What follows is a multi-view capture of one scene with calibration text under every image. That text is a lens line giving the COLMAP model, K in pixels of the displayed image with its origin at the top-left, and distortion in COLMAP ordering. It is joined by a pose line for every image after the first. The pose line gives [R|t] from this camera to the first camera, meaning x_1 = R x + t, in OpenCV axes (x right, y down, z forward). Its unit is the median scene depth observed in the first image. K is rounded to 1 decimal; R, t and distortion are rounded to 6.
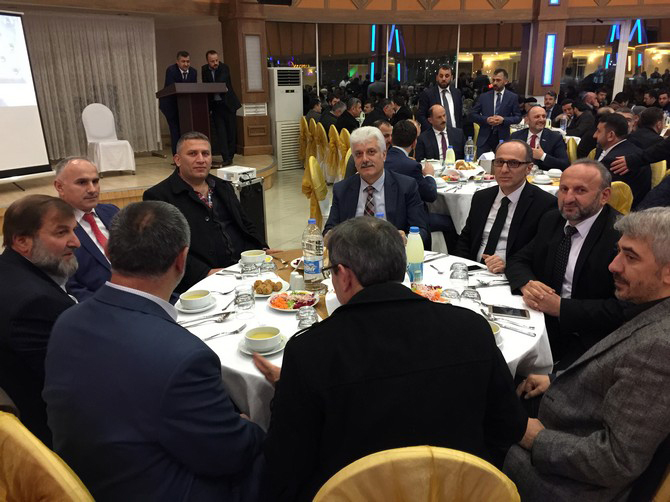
lens RADIAL K [[551.4, 0, 333.5], [0, 551.4, 251.1], [0, 0, 1]] dist [0.023869, -0.039194]
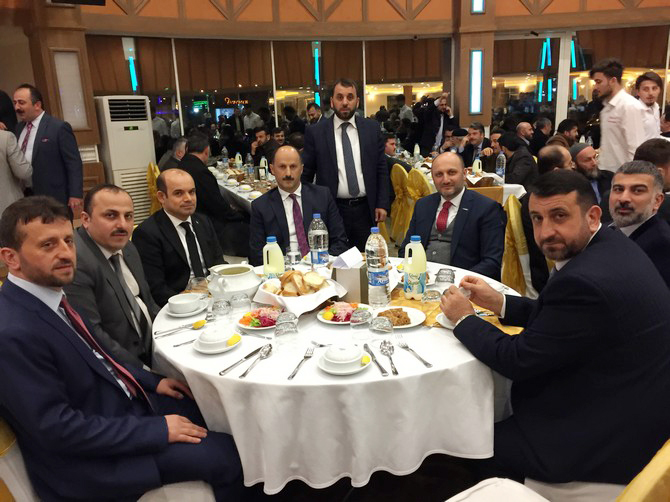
lens RADIAL K [[551.4, 0, 338.4], [0, 551.4, 251.1], [0, 0, 1]] dist [0.023869, -0.039194]
pose [[0.993957, -0.045326, 0.099979, 0.110169], [0.051247, 0.997032, -0.057462, -0.073618], [-0.097077, 0.062239, 0.993329, 0.264314]]
